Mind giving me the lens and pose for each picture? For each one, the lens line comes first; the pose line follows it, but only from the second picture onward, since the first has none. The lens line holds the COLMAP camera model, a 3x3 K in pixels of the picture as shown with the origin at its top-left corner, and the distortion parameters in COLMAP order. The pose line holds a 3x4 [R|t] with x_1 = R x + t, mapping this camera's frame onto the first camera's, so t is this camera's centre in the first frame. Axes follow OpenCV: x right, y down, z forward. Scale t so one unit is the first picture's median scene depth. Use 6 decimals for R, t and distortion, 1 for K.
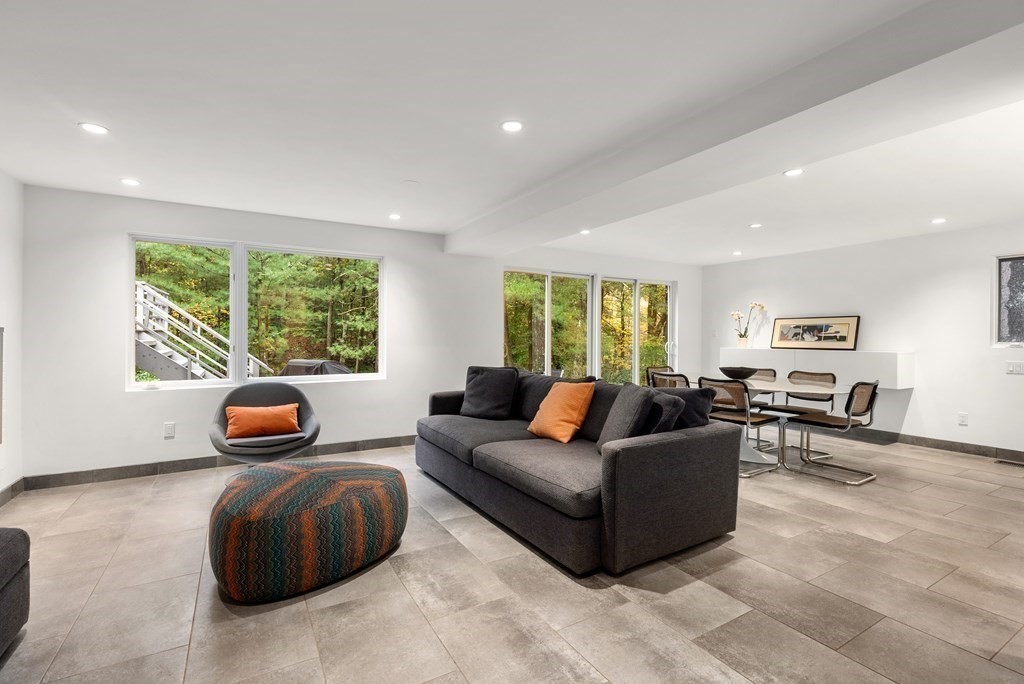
lens RADIAL K [[466.1, 0, 509.2], [0, 466.1, 342.0], [0, 0, 1]] dist [-0.005810, 0.001906]
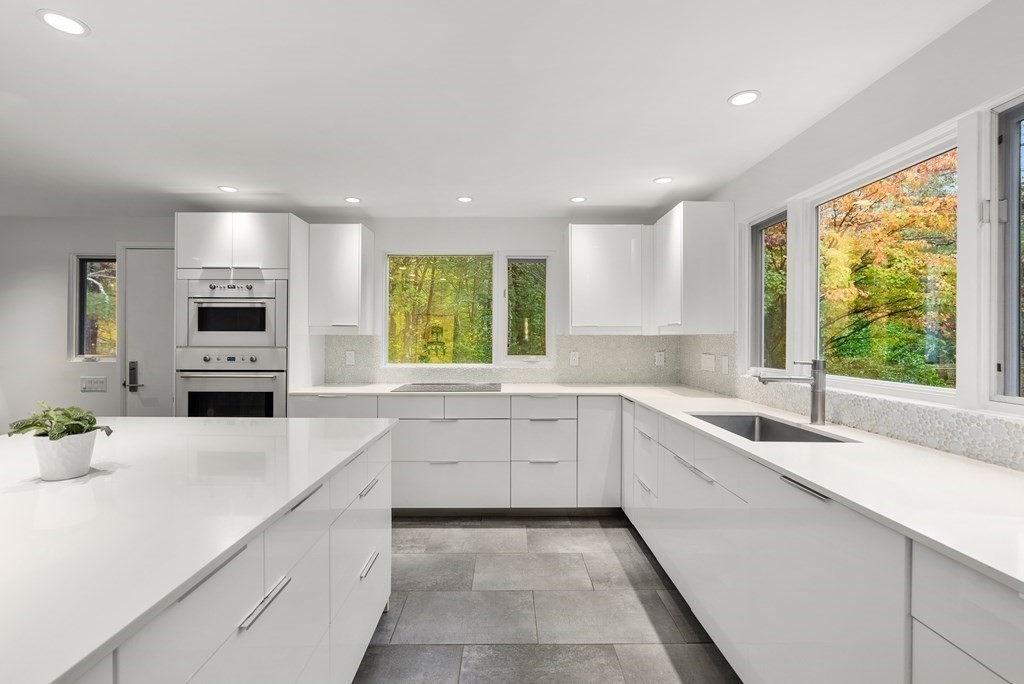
lens RADIAL K [[466.1, 0, 511.5], [0, 466.1, 342.1], [0, 0, 1]] dist [-0.005810, 0.001906]
pose [[0.494388, -0.014110, 0.869127, 0.566848], [0.007847, 0.999900, 0.011770, -0.021767], [-0.869206, 0.001002, 0.494449, -0.095257]]
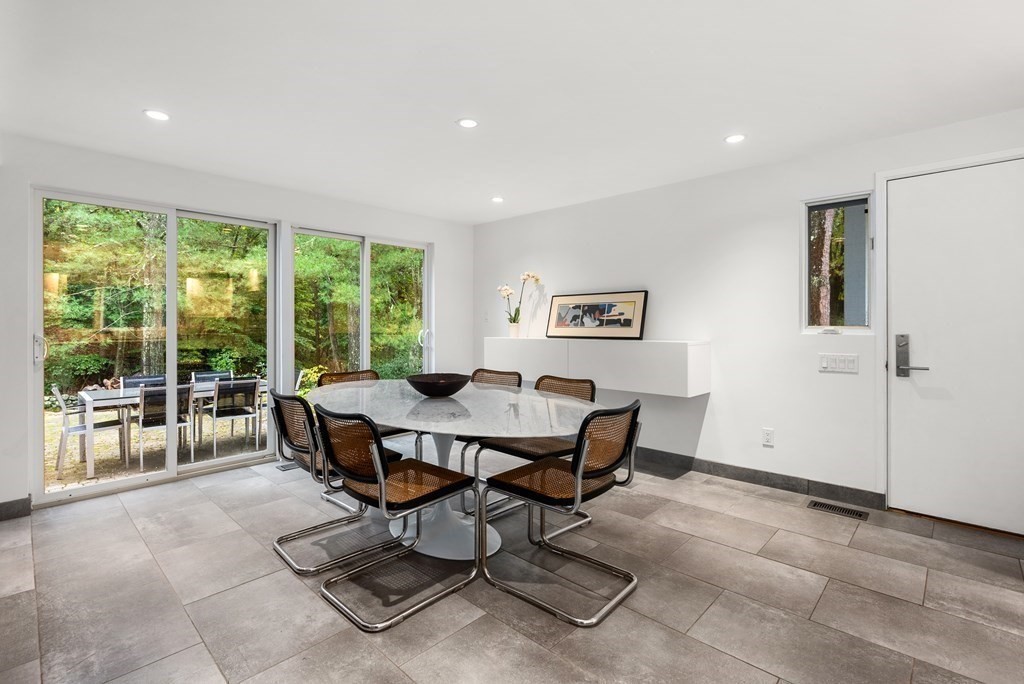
lens RADIAL K [[466.1, 0, 511.9], [0, 466.1, 329.2], [0, 0, 1]] dist [-0.005810, 0.001906]
pose [[0.961424, -0.008568, 0.274938, 0.351685], [0.009129, 0.999958, -0.000763, 0.001132], [-0.274920, 0.003243, 0.961462, 0.365660]]
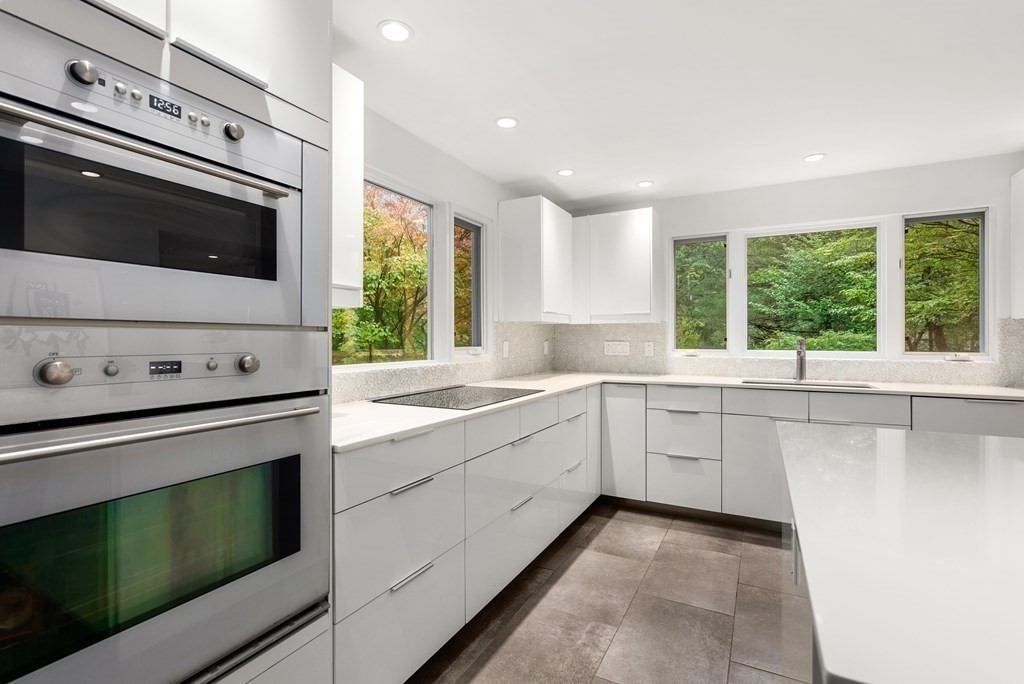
lens RADIAL K [[466.1, 0, 507.6], [0, 466.1, 340.7], [0, 0, 1]] dist [-0.005810, 0.001906]
pose [[-0.516661, -0.010007, 0.856131, 0.697519], [0.002652, 0.999908, 0.013288, -0.008038], [-0.856186, 0.009136, -0.516587, 0.465710]]
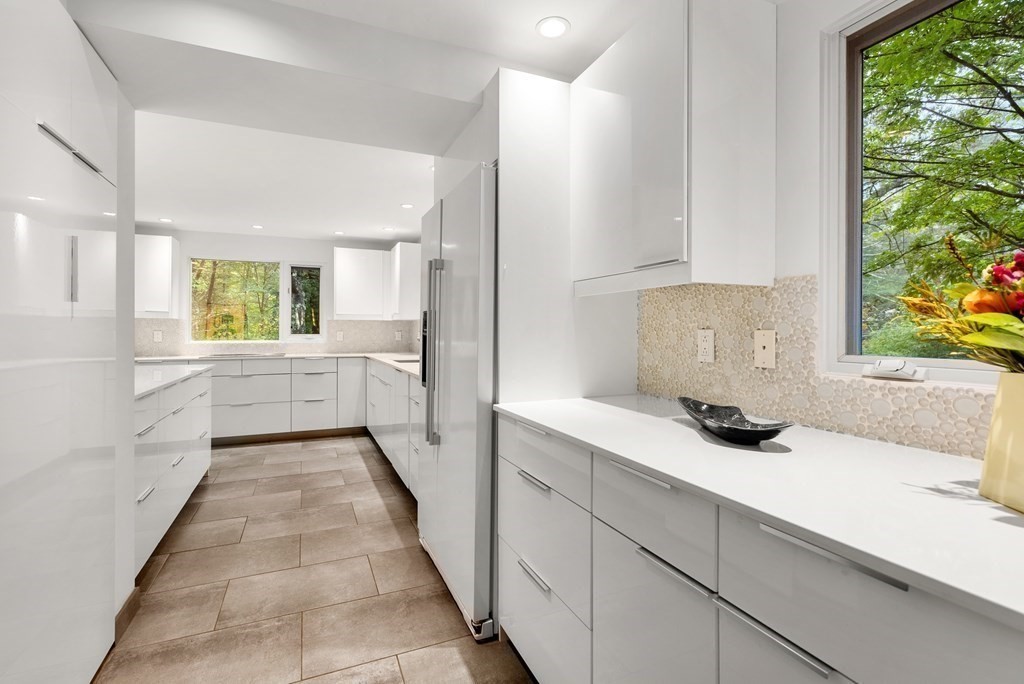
lens RADIAL K [[466.1, 0, 503.0], [0, 466.1, 329.6], [0, 0, 1]] dist [-0.005810, 0.001906]
pose [[0.123629, -0.004482, 0.992318, 0.245477], [0.007155, 0.999968, 0.003625, -0.004003], [-0.992303, 0.006652, 0.123657, -0.313749]]
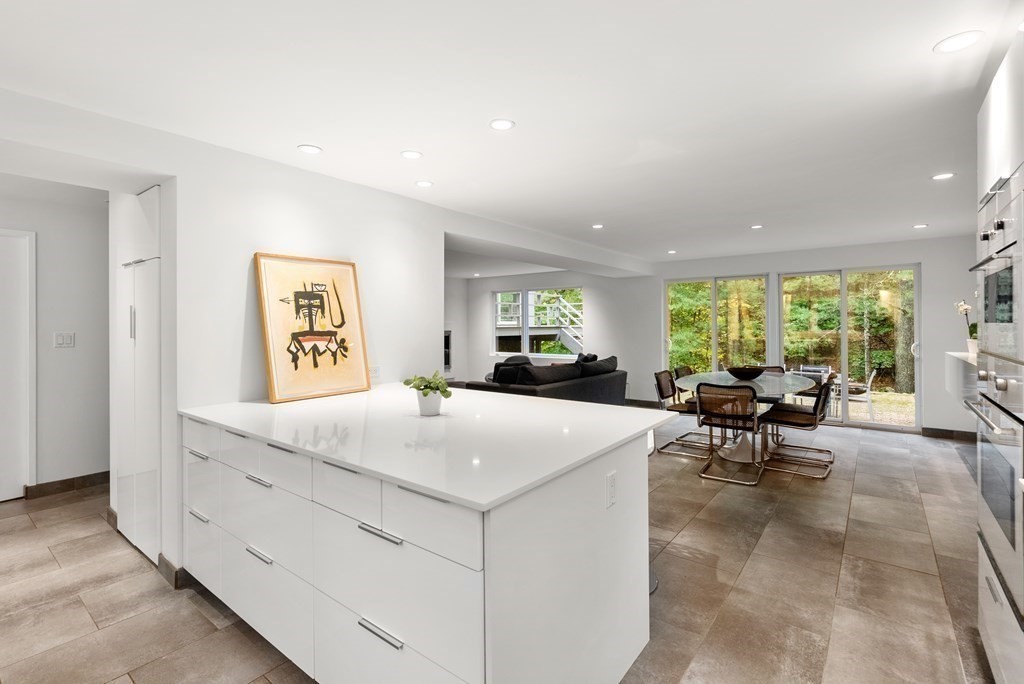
lens RADIAL K [[466.1, 0, 515.2], [0, 466.1, 338.8], [0, 0, 1]] dist [-0.005810, 0.001906]
pose [[0.372222, 0.012289, -0.928062, 1.036082], [0.004875, 0.999873, 0.015195, -0.026151], [0.928131, -0.010181, 0.372115, 0.120442]]
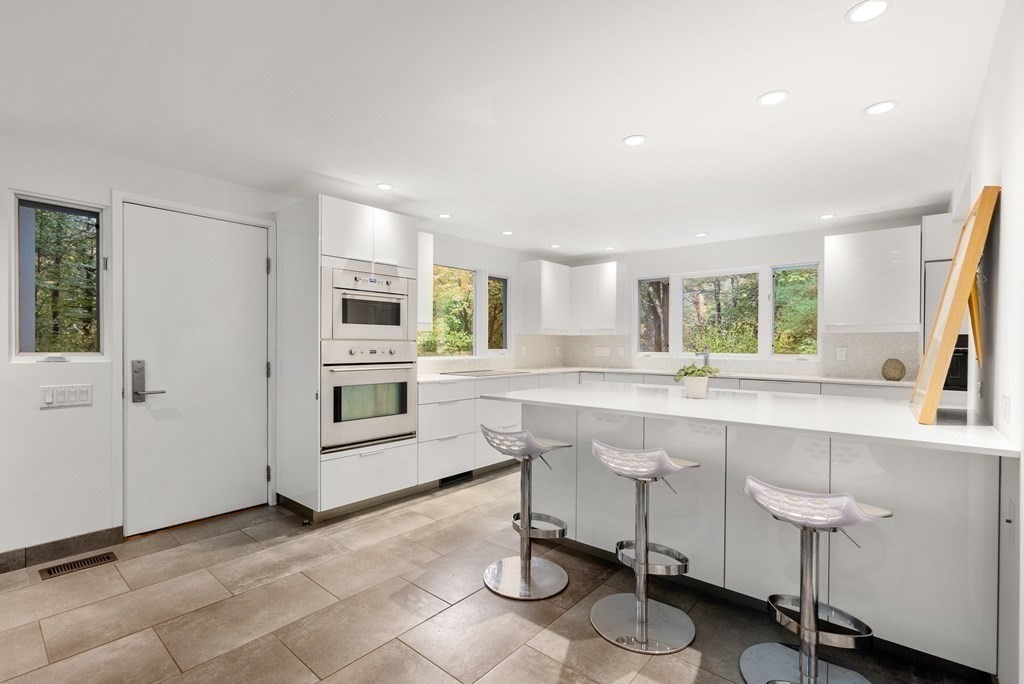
lens RADIAL K [[466.1, 0, 505.7], [0, 466.1, 351.8], [0, 0, 1]] dist [-0.005810, 0.001906]
pose [[-0.322250, -0.022840, 0.946379, 0.289630], [-0.000073, 0.999709, 0.024102, -0.010974], [-0.946655, 0.007698, -0.322158, 0.513925]]
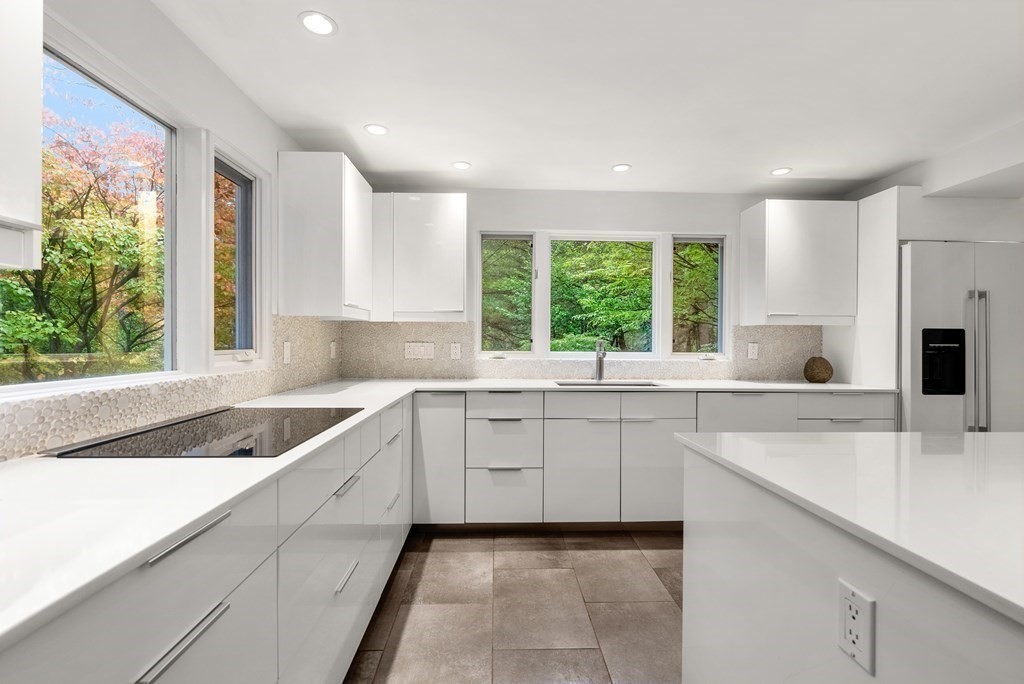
lens RADIAL K [[466.1, 0, 507.0], [0, 466.1, 342.7], [0, 0, 1]] dist [-0.005810, 0.001906]
pose [[-0.875527, -0.014195, 0.482960, 0.811796], [-0.008462, 0.999866, 0.014047, -0.006656], [-0.483095, 0.008212, -0.875530, 0.446170]]
